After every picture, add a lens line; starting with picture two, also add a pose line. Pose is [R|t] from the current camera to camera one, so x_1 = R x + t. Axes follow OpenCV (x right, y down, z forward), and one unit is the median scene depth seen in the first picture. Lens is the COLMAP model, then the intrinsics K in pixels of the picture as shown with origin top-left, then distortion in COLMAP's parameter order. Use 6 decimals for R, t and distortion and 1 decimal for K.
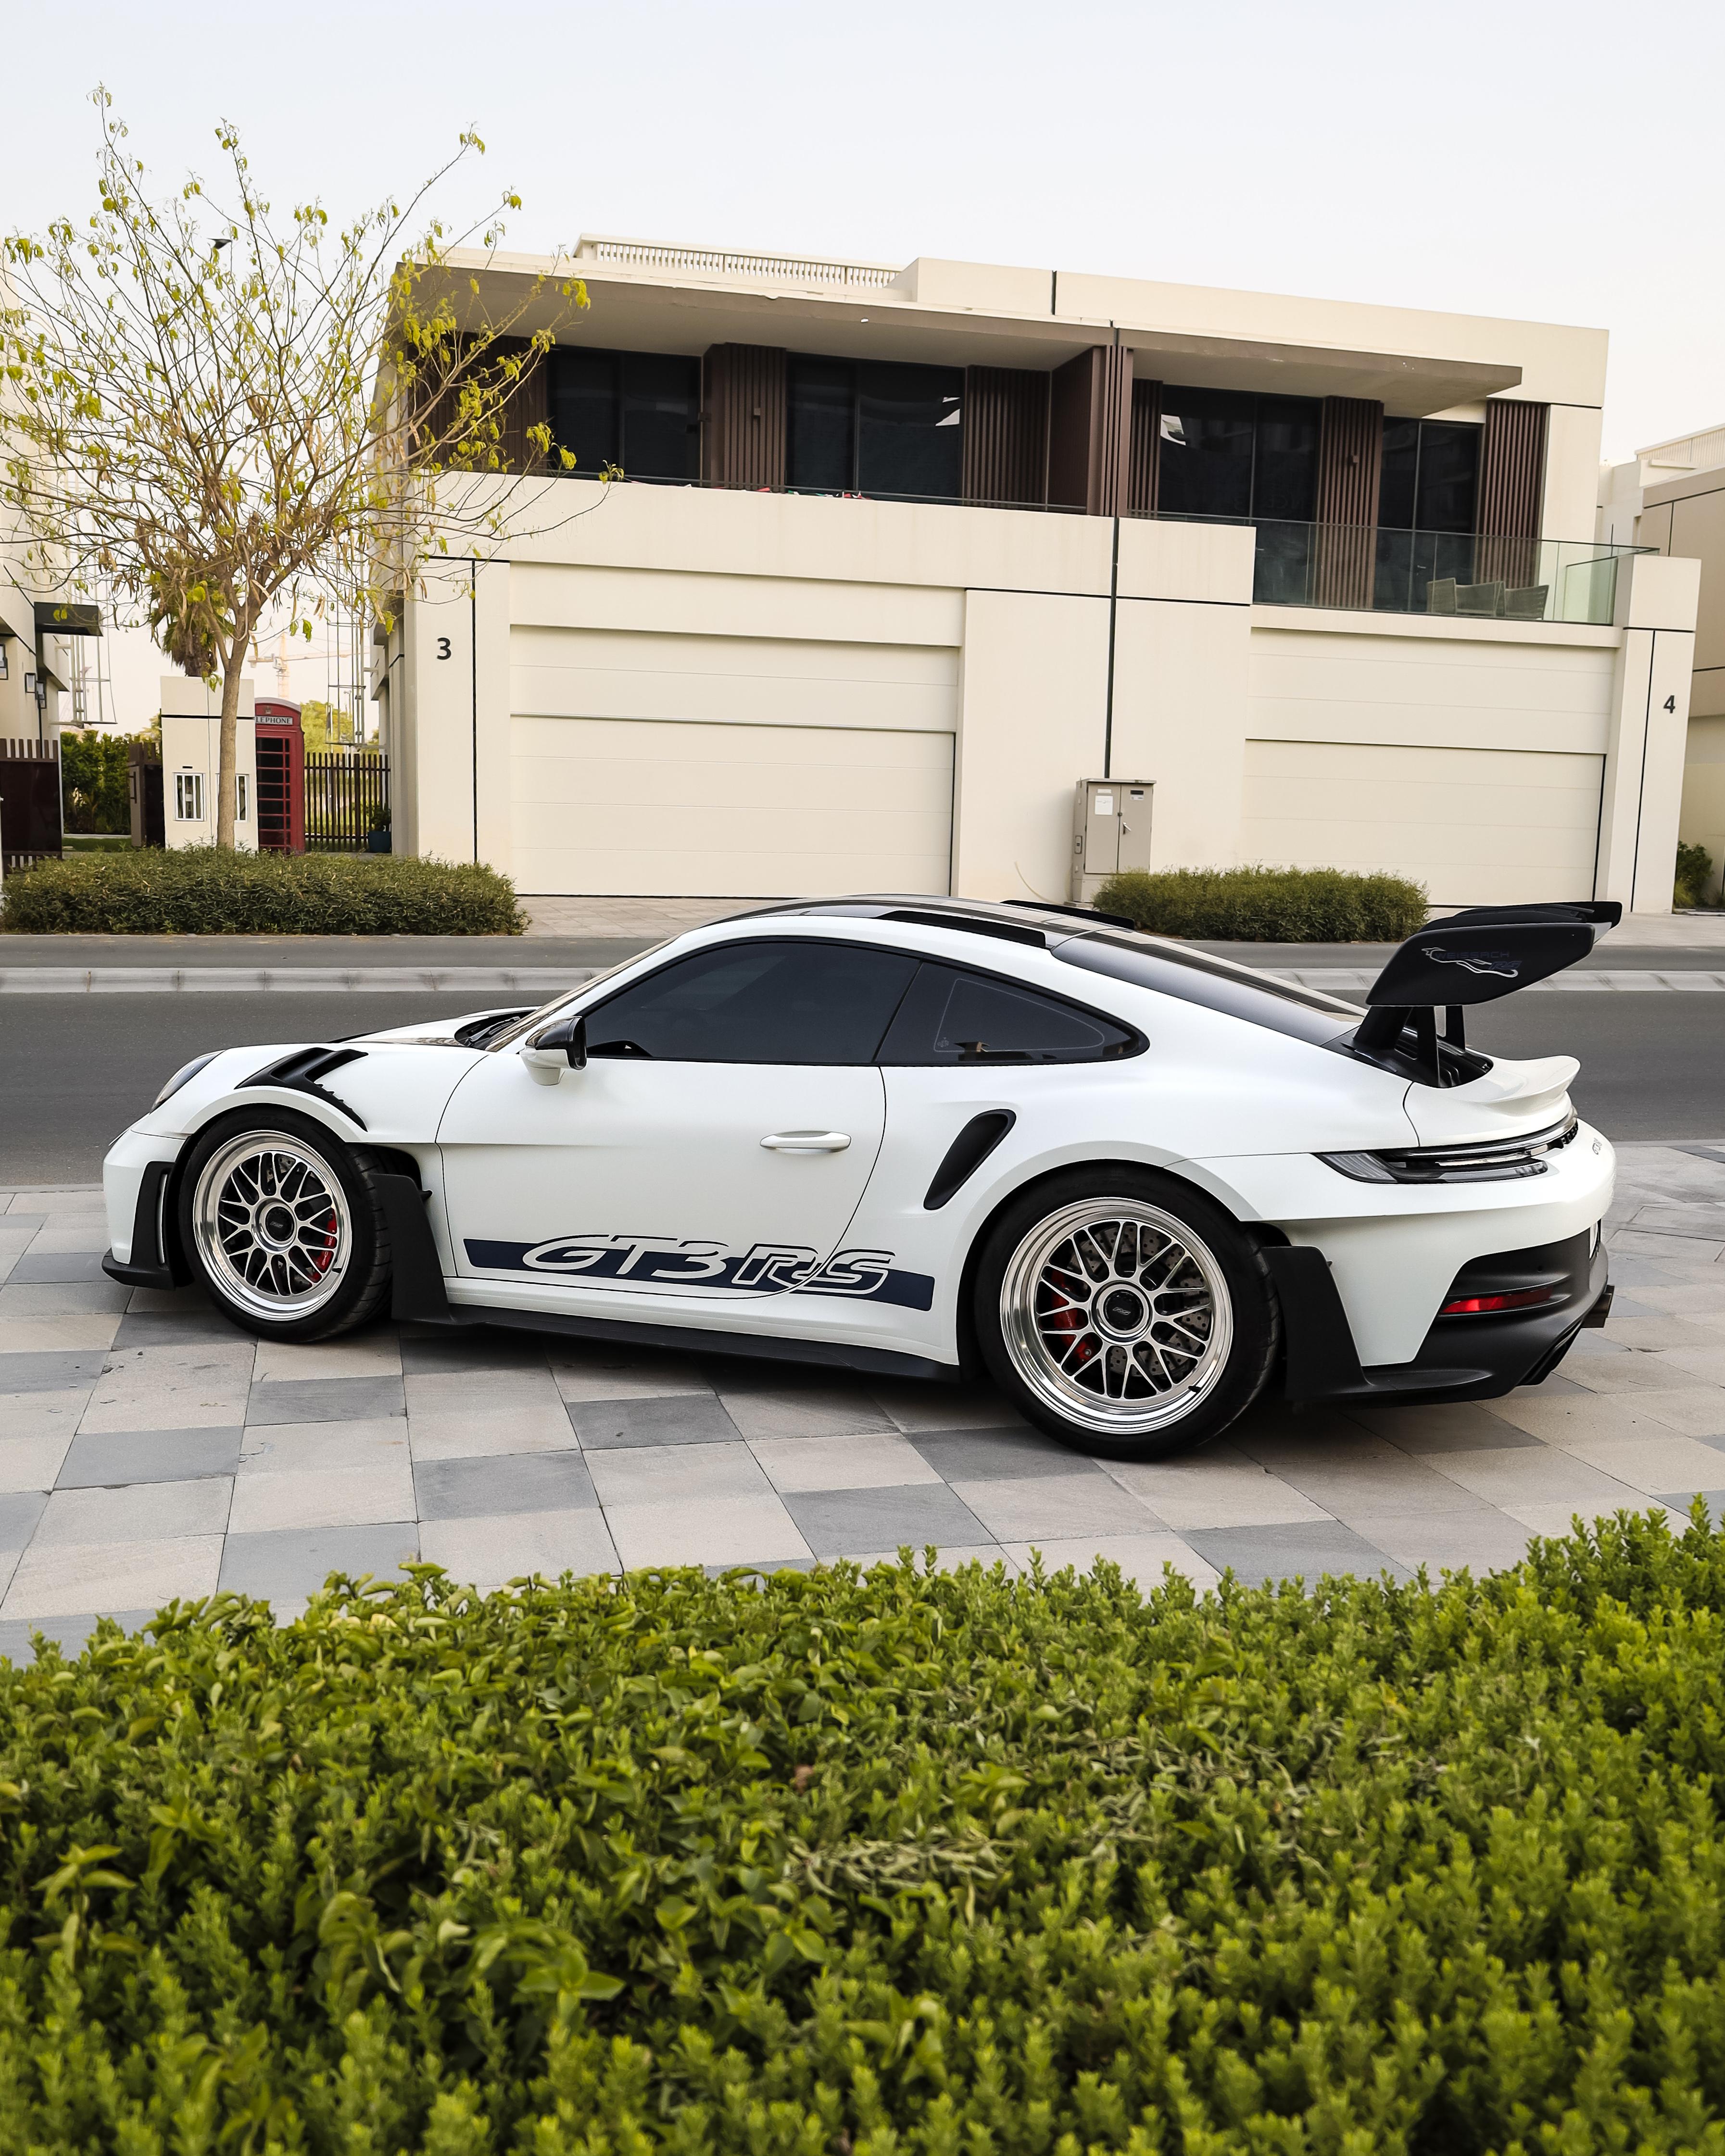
lens RADIAL K [[1949.3, 0, 905.6], [0, 1949.3, 1088.2], [0, 0, 1]] dist [-0.009449, 0.000692]
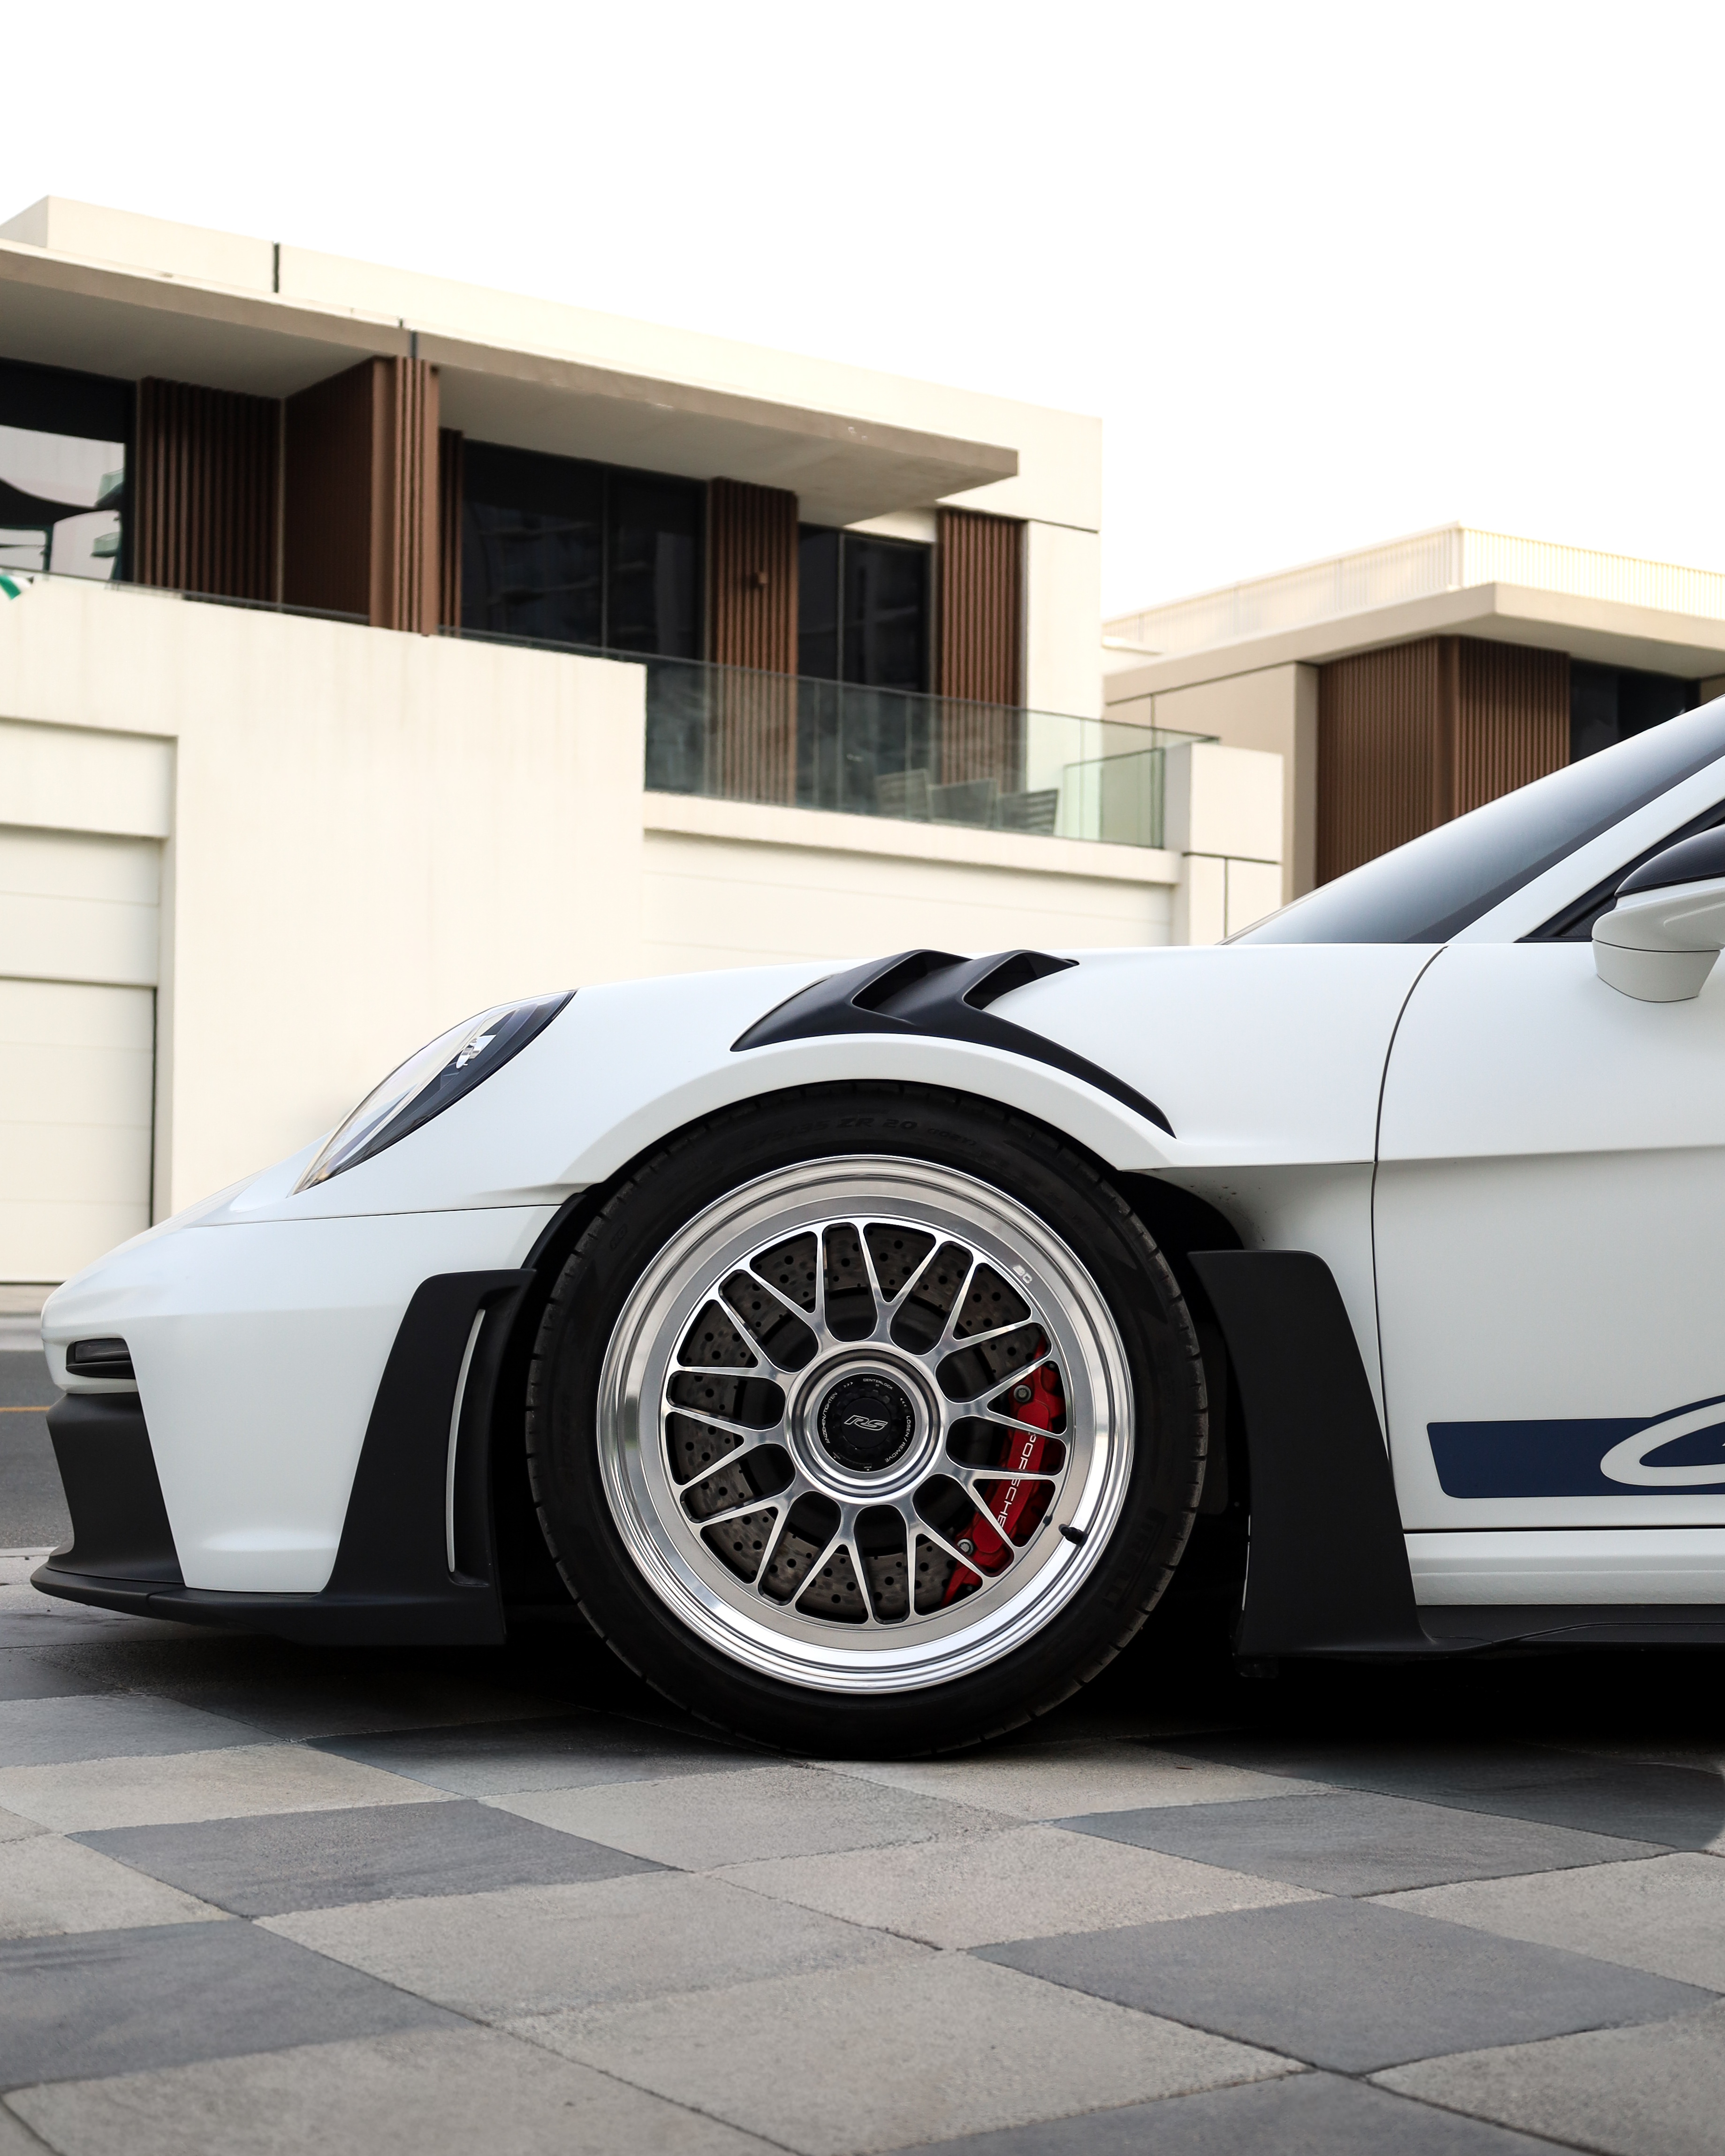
lens RADIAL K [[3208.8, 0, 898.0], [0, 3208.8, 1206.7], [0, 0, 1]] dist [0.019012, 0.000000]
pose [[0.945388, -0.007757, 0.325854, -0.540417], [0.053854, 0.989694, -0.132683, 0.116055], [-0.321467, 0.142985, 0.936063, 0.459275]]
